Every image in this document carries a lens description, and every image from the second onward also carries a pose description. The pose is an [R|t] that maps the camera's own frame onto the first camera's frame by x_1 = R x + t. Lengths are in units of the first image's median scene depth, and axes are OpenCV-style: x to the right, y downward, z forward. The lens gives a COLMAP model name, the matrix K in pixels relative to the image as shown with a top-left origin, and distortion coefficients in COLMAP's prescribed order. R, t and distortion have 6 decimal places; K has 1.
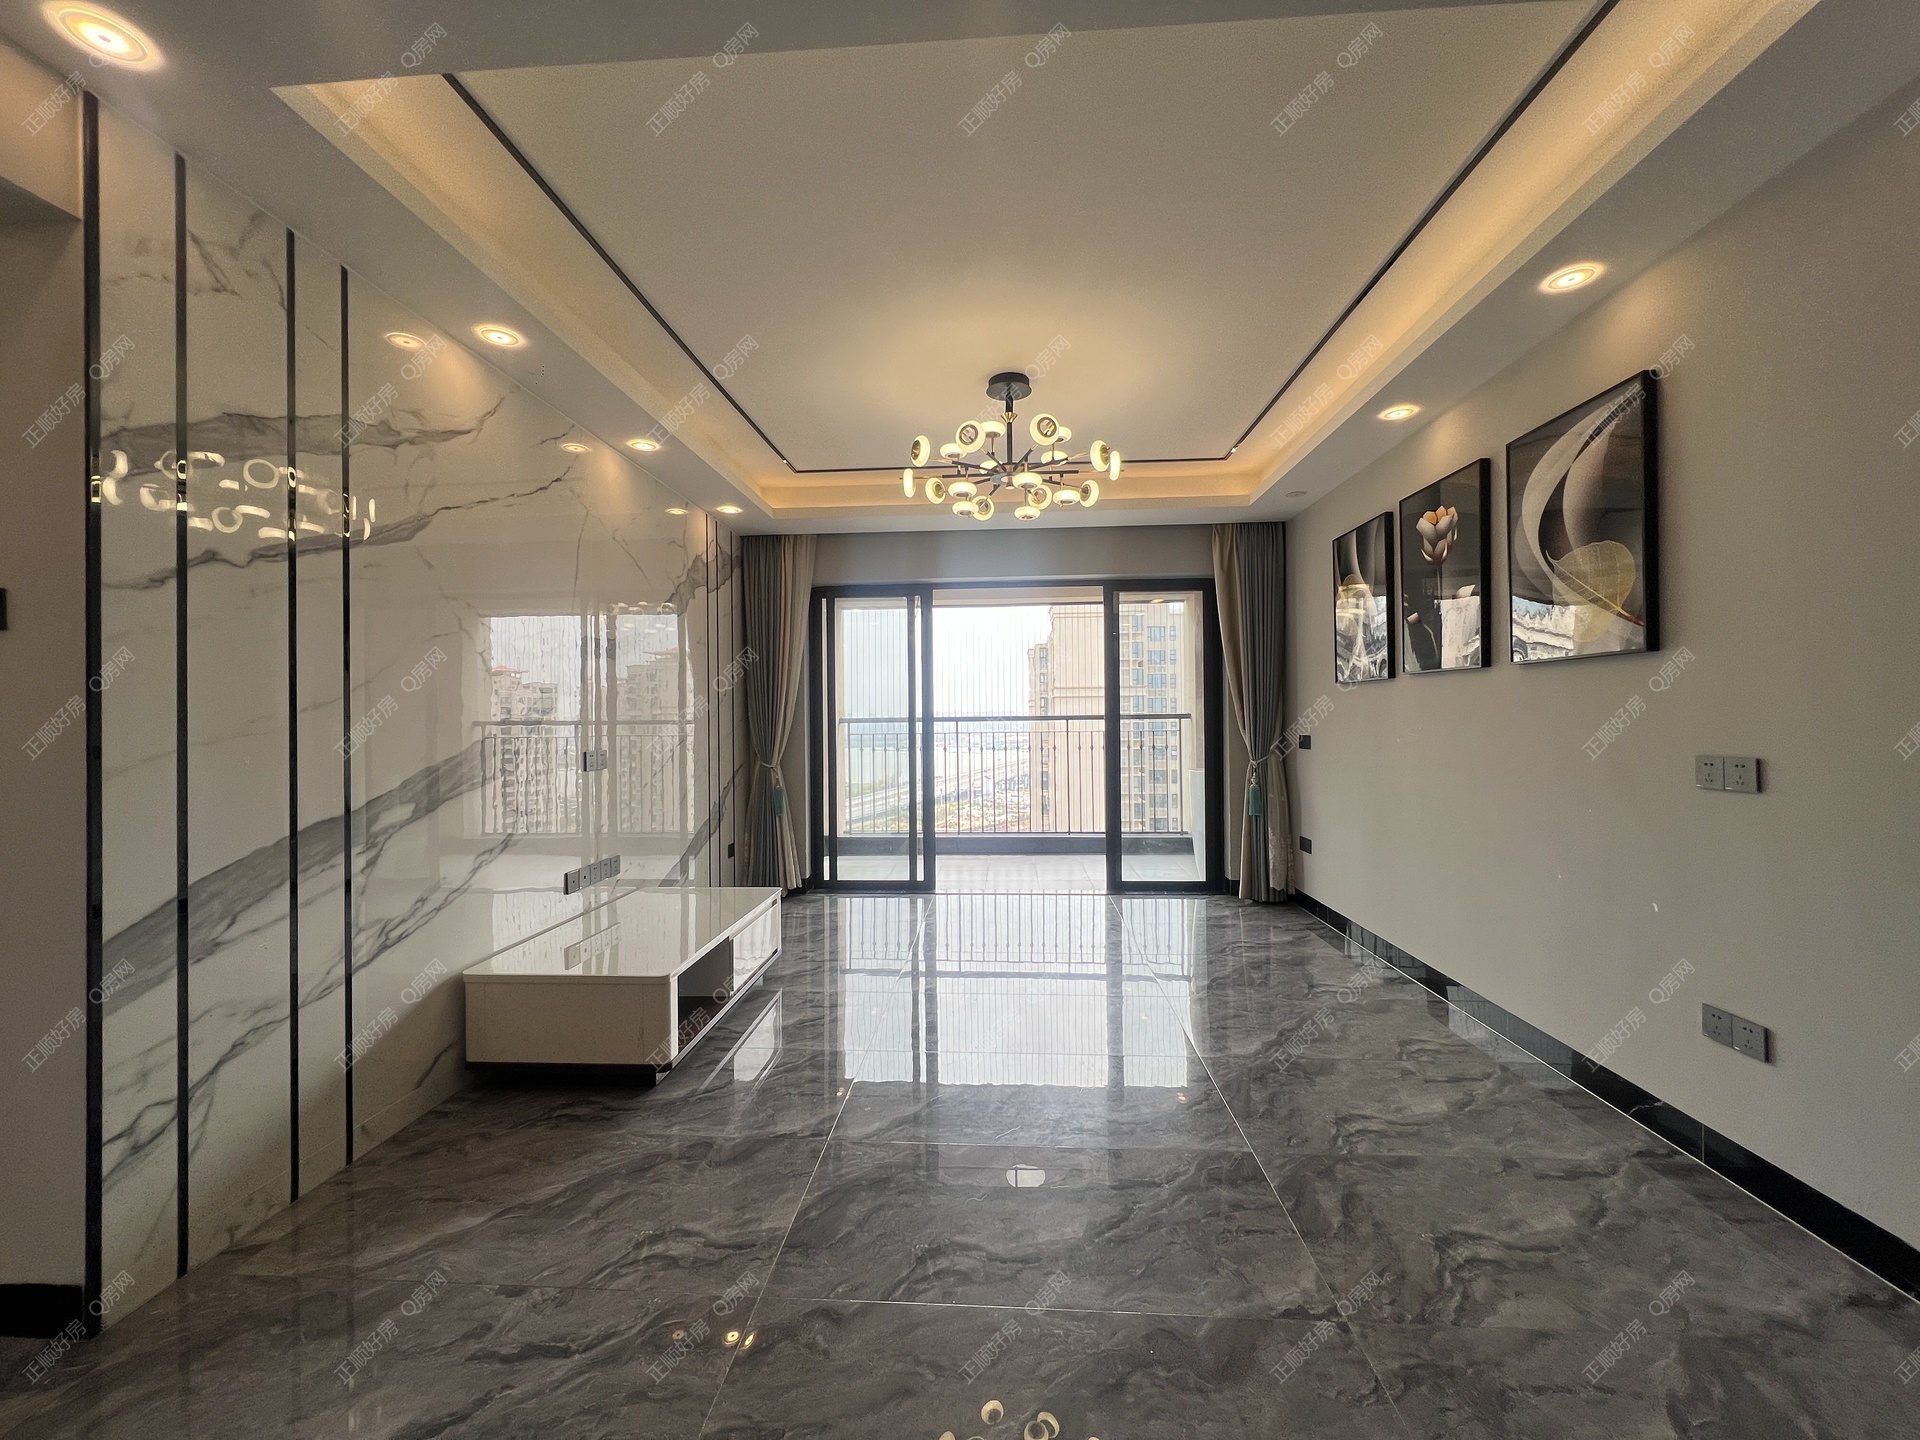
lens RADIAL K [[767.3, 0, 958.0], [0, 767.3, 717.7], [0, 0, 1]] dist [0.001864, -0.000464]
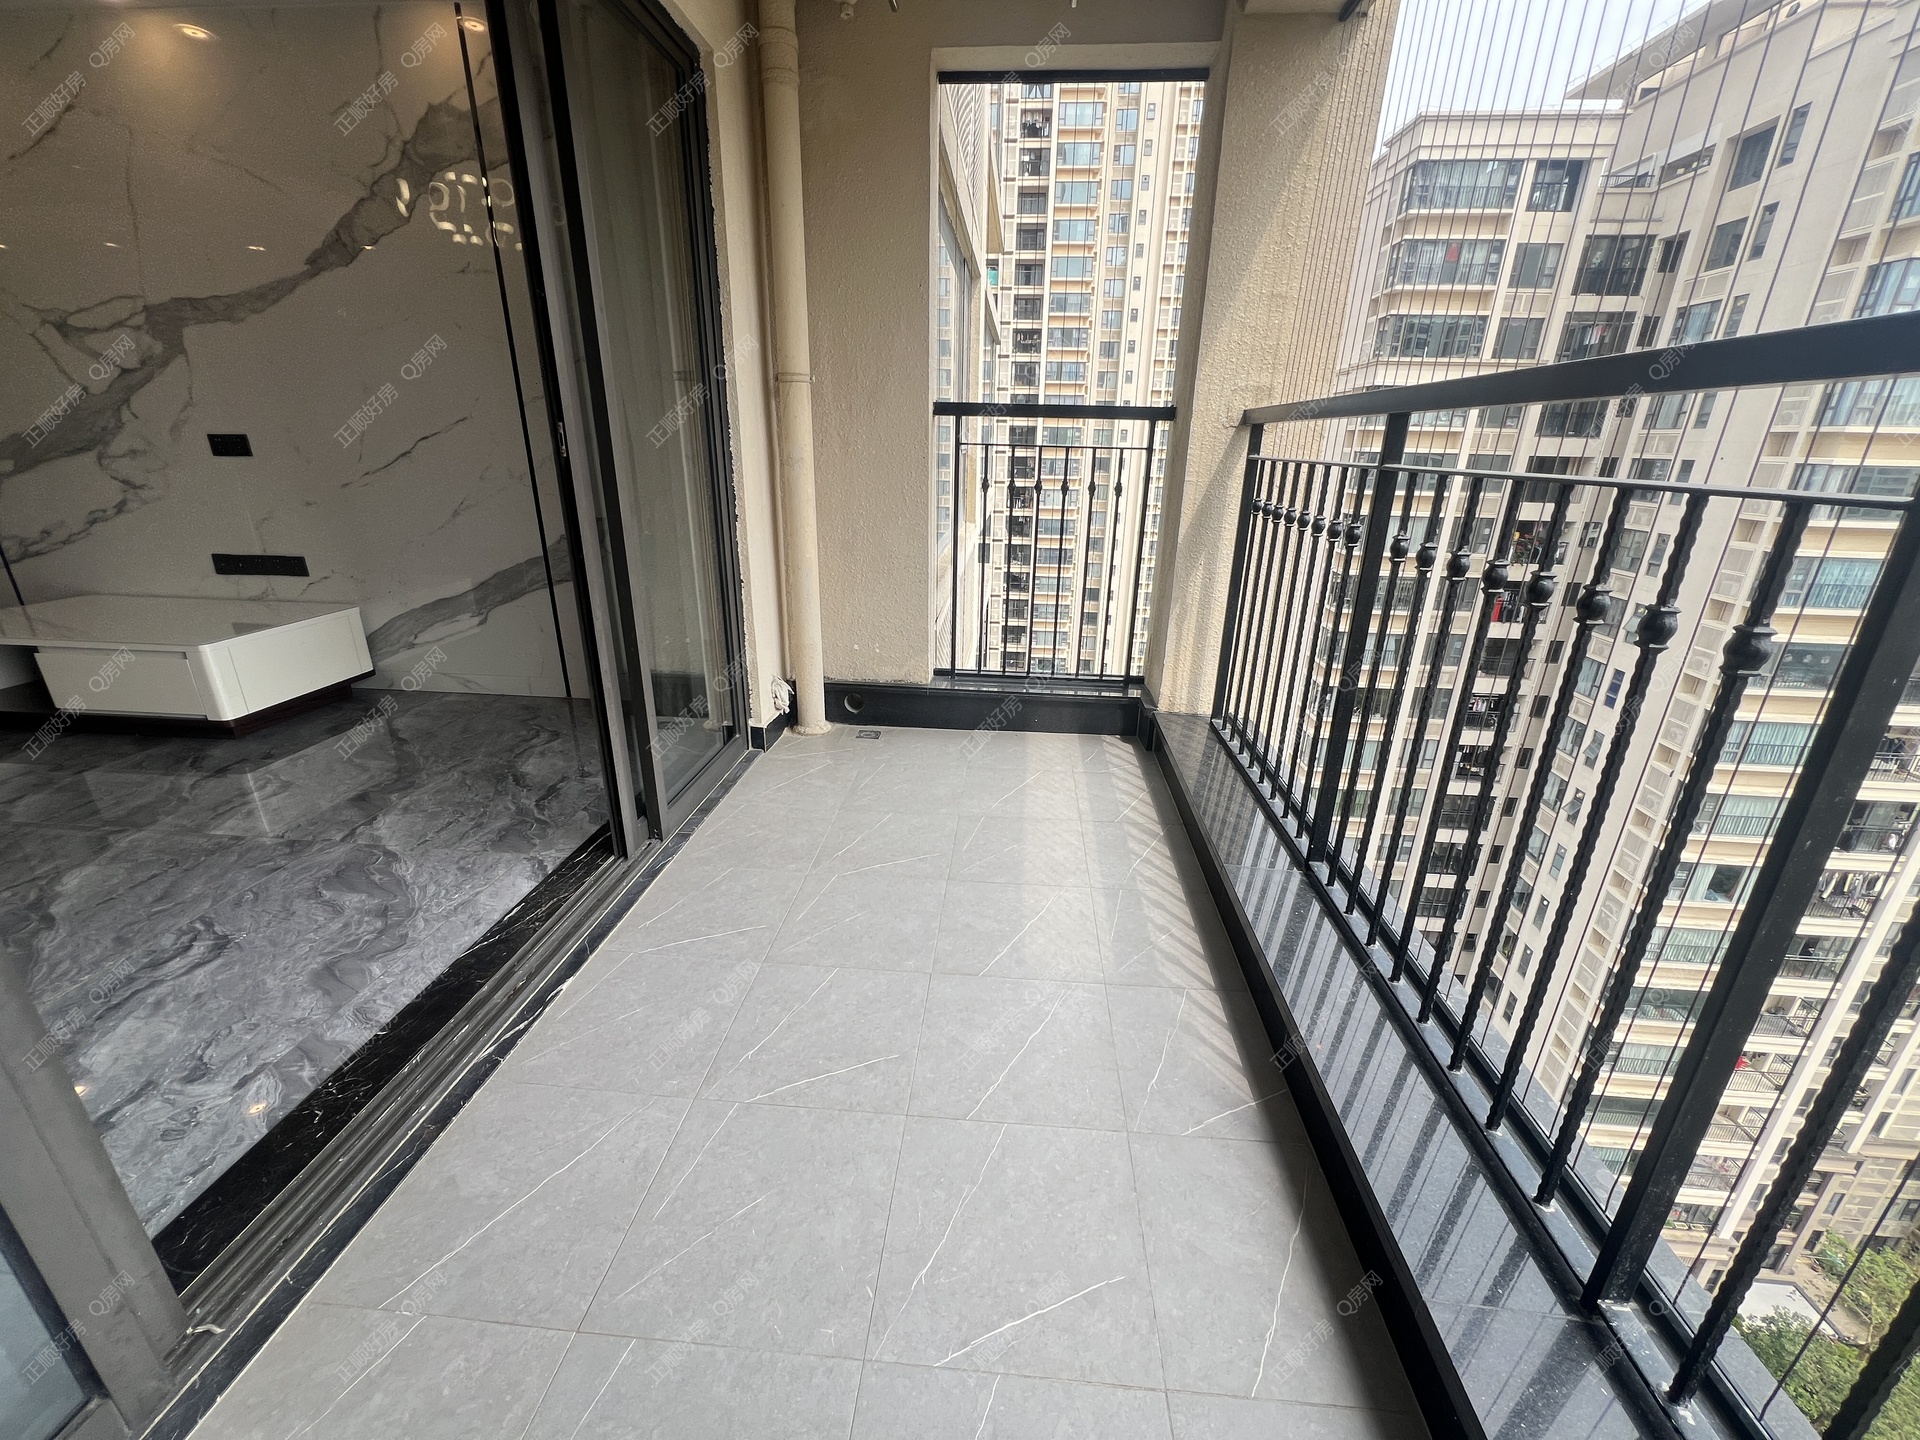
lens RADIAL K [[767.3, 0, 957.5], [0, 767.3, 719.5], [0, 0, 1]] dist [0.001864, -0.000464]
pose [[-0.017354, 0.350733, -0.936315, 0.670592], [-0.014708, 0.936265, 0.350987, 0.034389], [0.999741, 0.019862, -0.011089, 2.493905]]
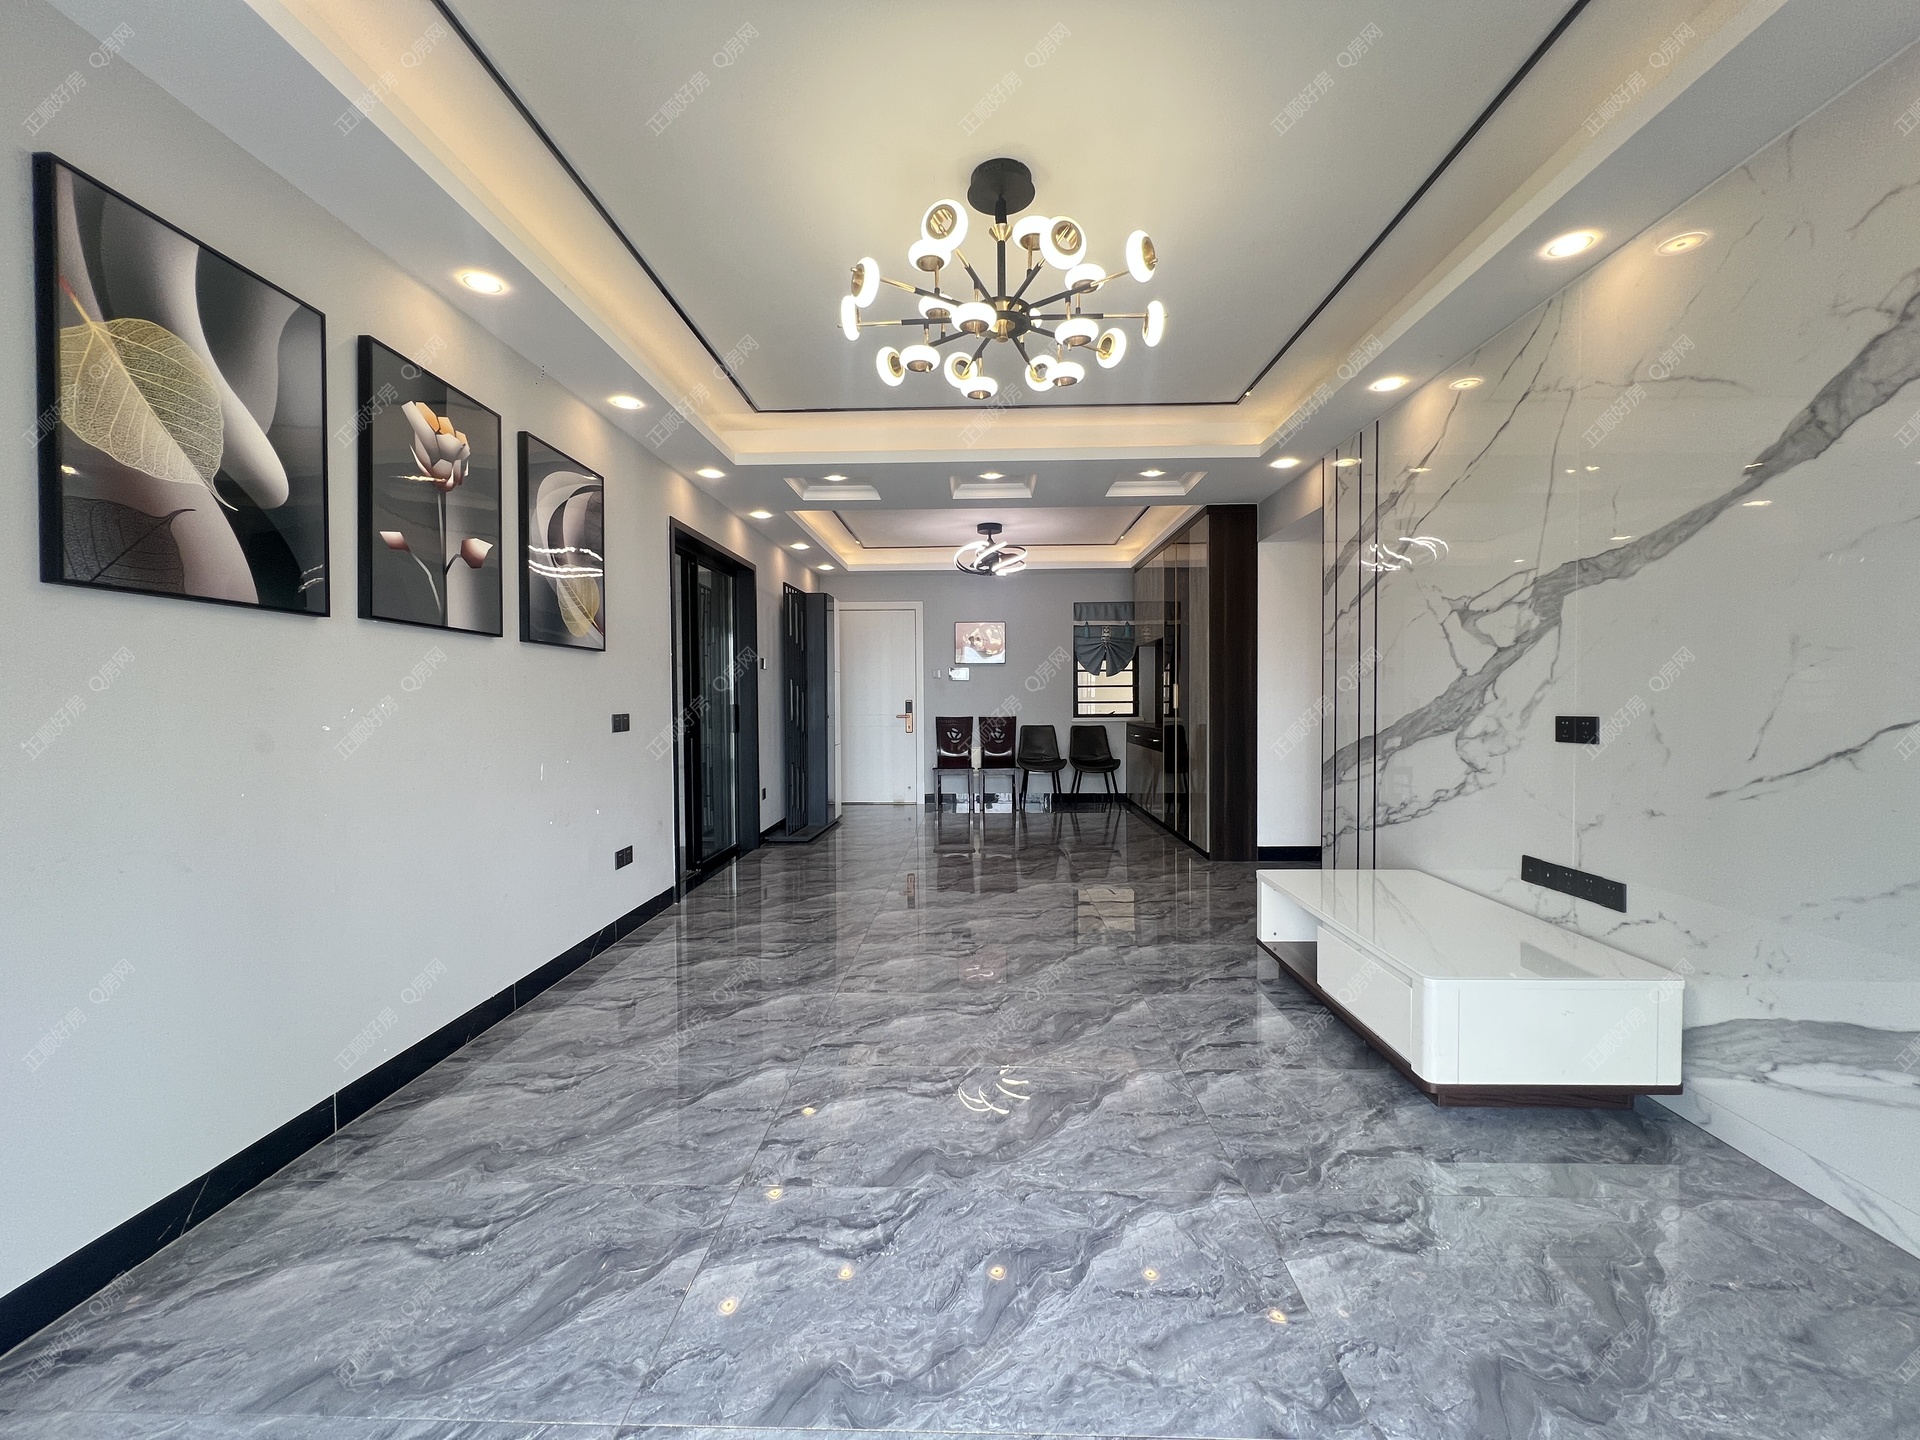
lens RADIAL K [[767.3, 0, 956.1], [0, 767.3, 715.6], [0, 0, 1]] dist [0.001864, -0.000464]
pose [[-0.999326, 0.017412, -0.032313, 0.180809], [0.016717, 0.999625, 0.021680, 0.021428], [0.032678, 0.021126, -0.999243, 2.229672]]
